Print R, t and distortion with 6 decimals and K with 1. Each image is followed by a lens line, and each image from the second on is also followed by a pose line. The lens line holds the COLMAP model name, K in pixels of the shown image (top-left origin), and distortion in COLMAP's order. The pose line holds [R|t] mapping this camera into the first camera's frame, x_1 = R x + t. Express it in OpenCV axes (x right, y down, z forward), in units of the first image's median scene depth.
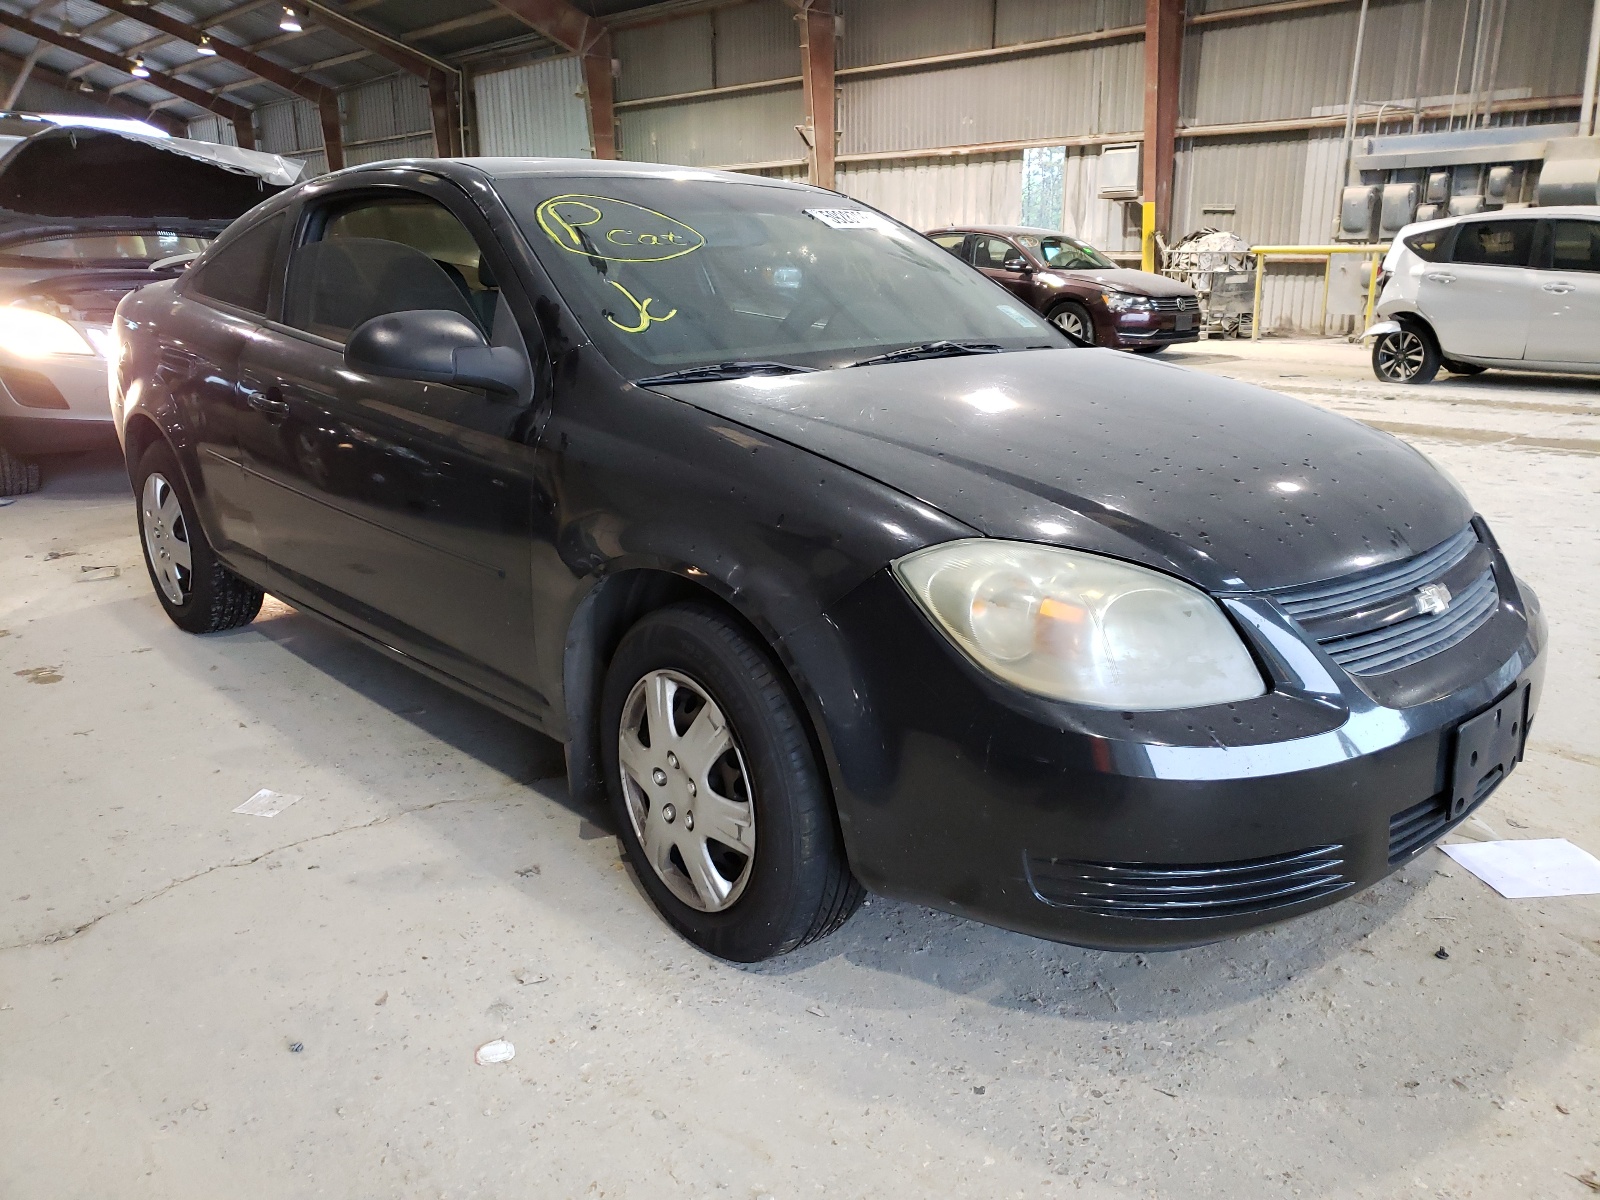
lens RADIAL K [[1243.1, 0, 800.0], [0, 1243.1, 600.0], [0, 0, 1]] dist [0.039750, 0.005647]
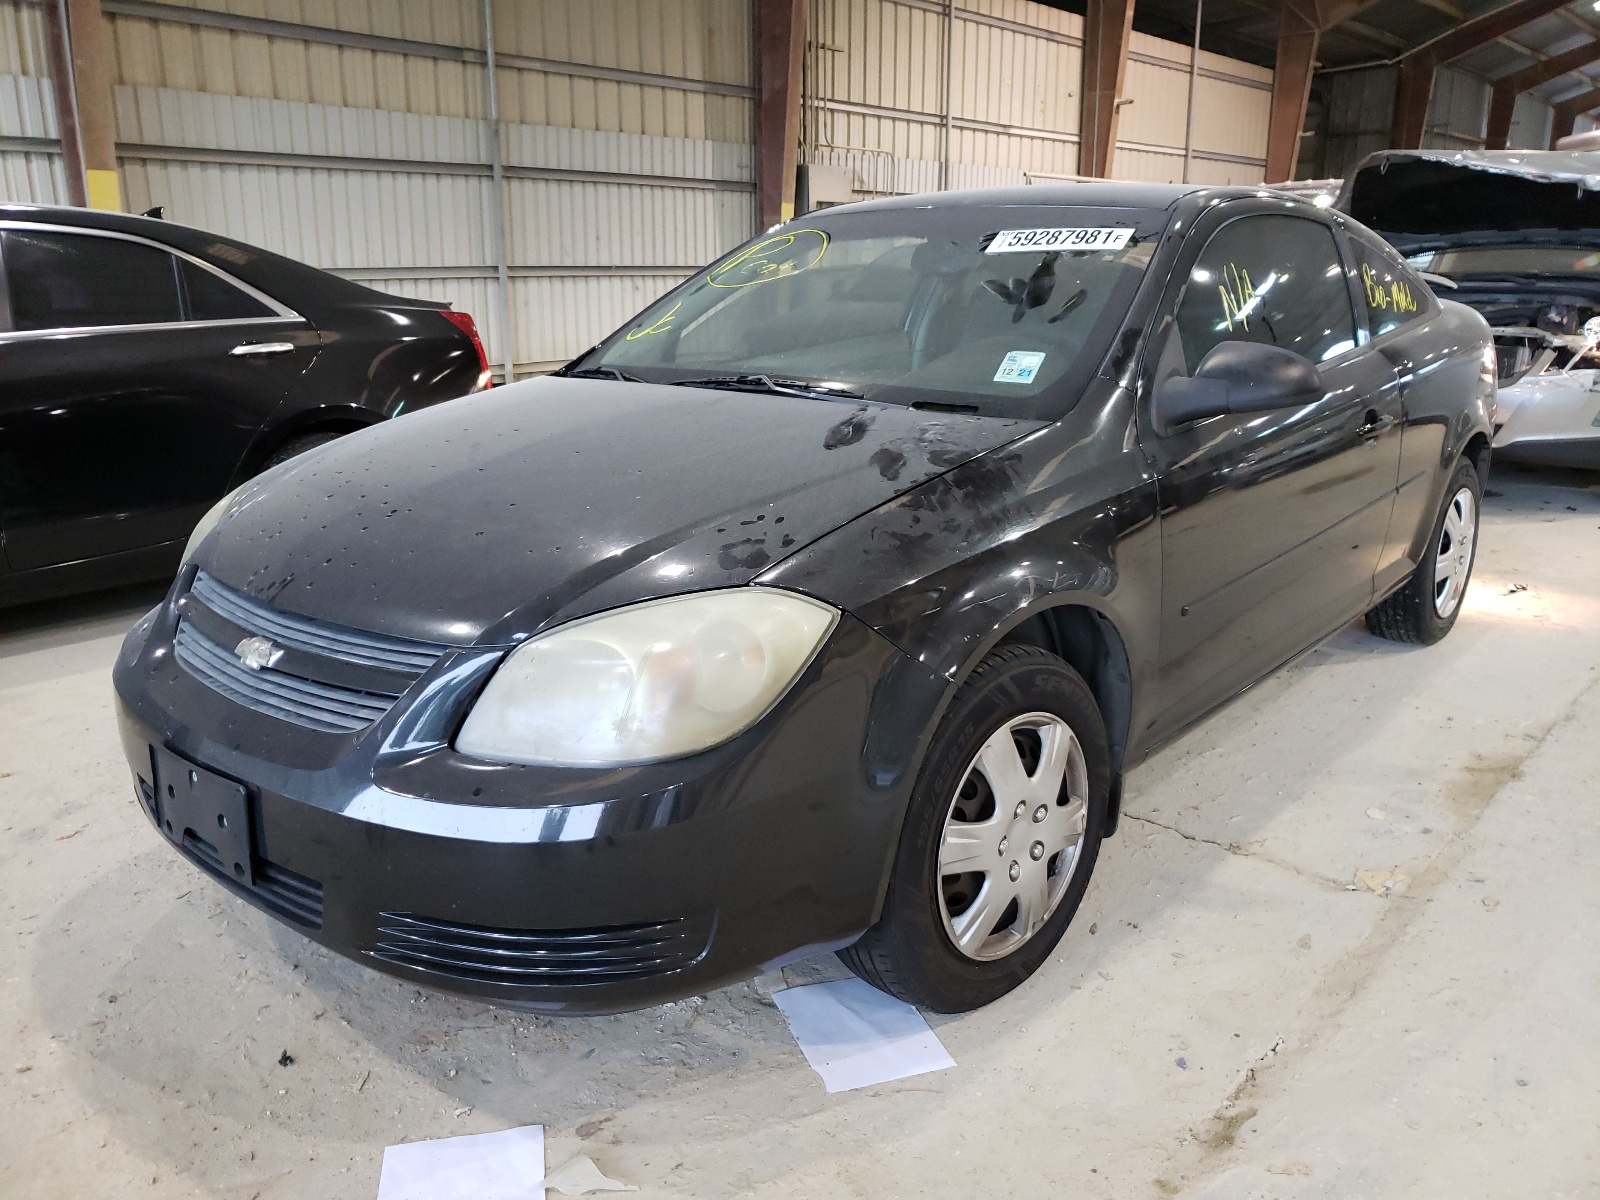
lens RADIAL K [[1243.1, 0, 800.0], [0, 1243.1, 600.0], [0, 0, 1]] dist [0.039750, 0.005647]
pose [[0.108758, 0.270074, -0.956677, 1.384001], [-0.273205, 0.933447, 0.232457, -0.356226], [0.955788, 0.236087, 0.175306, 1.159811]]
